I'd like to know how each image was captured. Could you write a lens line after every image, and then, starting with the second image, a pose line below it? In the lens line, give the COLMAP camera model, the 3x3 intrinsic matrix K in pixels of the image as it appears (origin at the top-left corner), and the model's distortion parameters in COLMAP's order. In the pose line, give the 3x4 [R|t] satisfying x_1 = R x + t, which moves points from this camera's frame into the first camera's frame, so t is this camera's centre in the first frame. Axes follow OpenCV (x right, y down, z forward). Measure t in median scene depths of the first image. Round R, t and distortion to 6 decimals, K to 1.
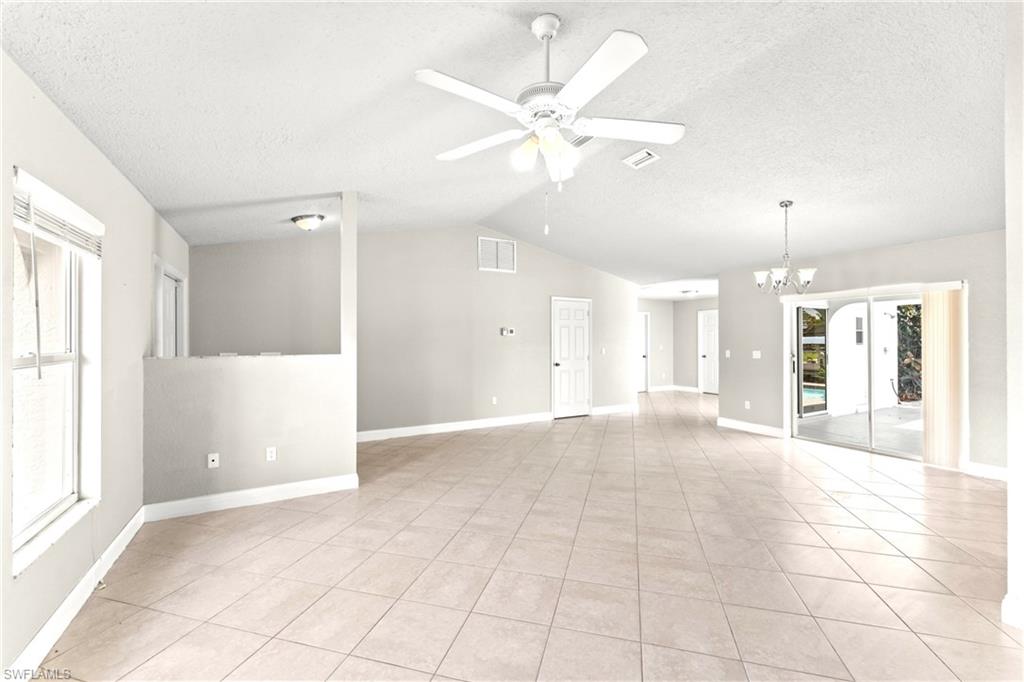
lens RADIAL K [[412.5, 0, 515.2], [0, 412.5, 339.1], [0, 0, 1]] dist [-0.009760, 0.000036]
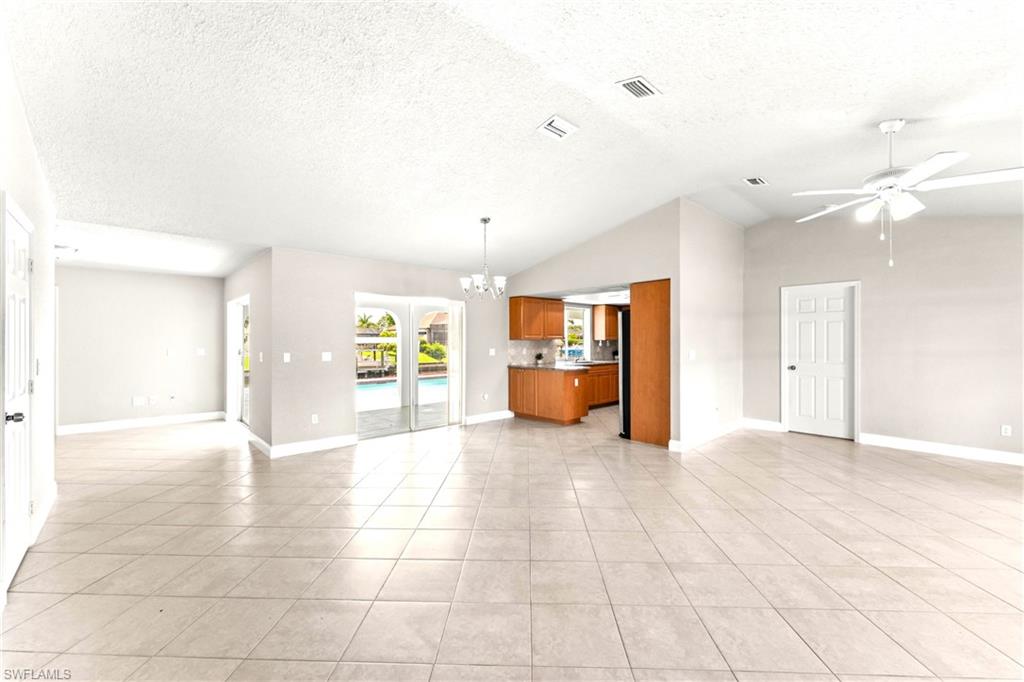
lens RADIAL K [[412.5, 0, 510.9], [0, 412.5, 338.7], [0, 0, 1]] dist [-0.009760, 0.000036]
pose [[-0.208941, 0.003184, 0.977923, -0.478912], [0.002457, 0.999993, -0.002730, 0.005149], [-0.977925, 0.001833, -0.208947, 1.189665]]
